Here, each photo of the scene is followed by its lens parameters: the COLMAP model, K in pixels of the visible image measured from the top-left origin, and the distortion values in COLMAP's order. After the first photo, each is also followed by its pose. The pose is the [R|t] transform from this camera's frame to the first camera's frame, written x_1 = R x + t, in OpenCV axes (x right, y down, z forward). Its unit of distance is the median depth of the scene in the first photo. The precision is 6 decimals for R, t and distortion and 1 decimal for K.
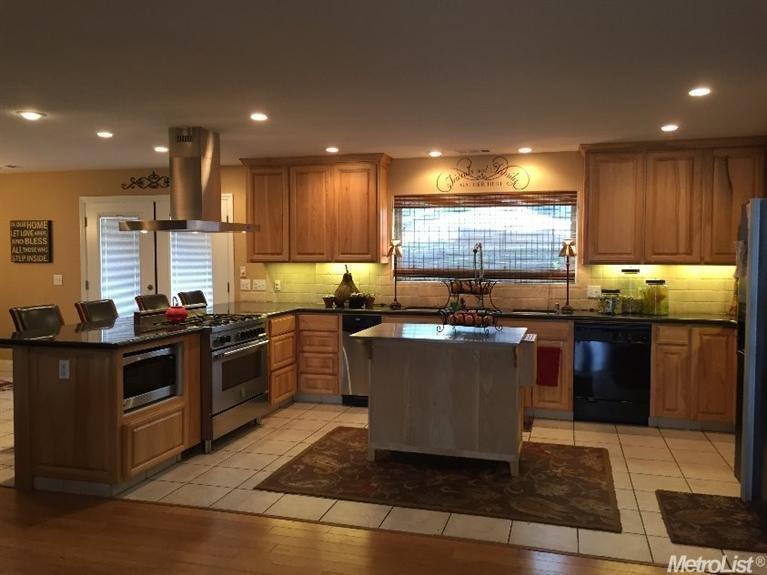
lens RADIAL K [[647.9, 0, 382.6], [0, 647.9, 287.0], [0, 0, 1]] dist [0.047013, -0.042875]
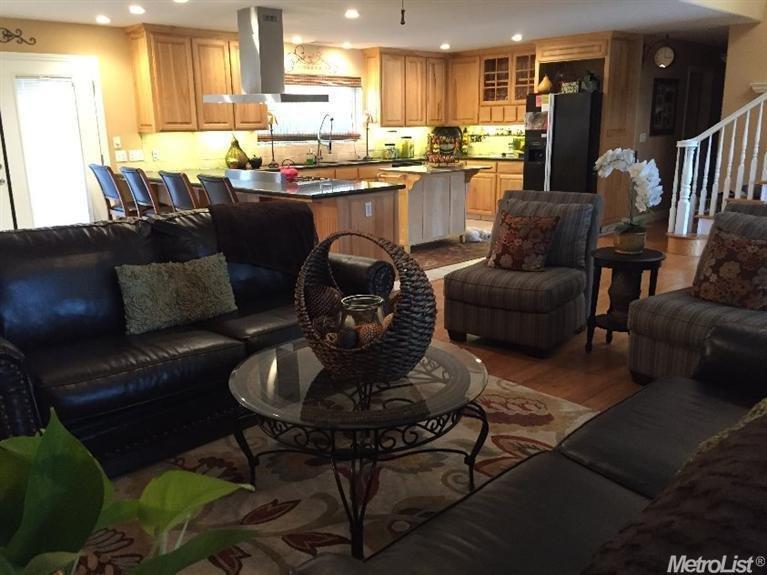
lens RADIAL K [[647.9, 0, 386.5], [0, 647.9, 290.1], [0, 0, 1]] dist [0.047013, -0.042875]
pose [[0.487122, -0.227196, 0.843264, -0.983483], [0.057795, 0.971838, 0.228451, -0.010318], [-0.871419, -0.062547, 0.486535, 0.178772]]
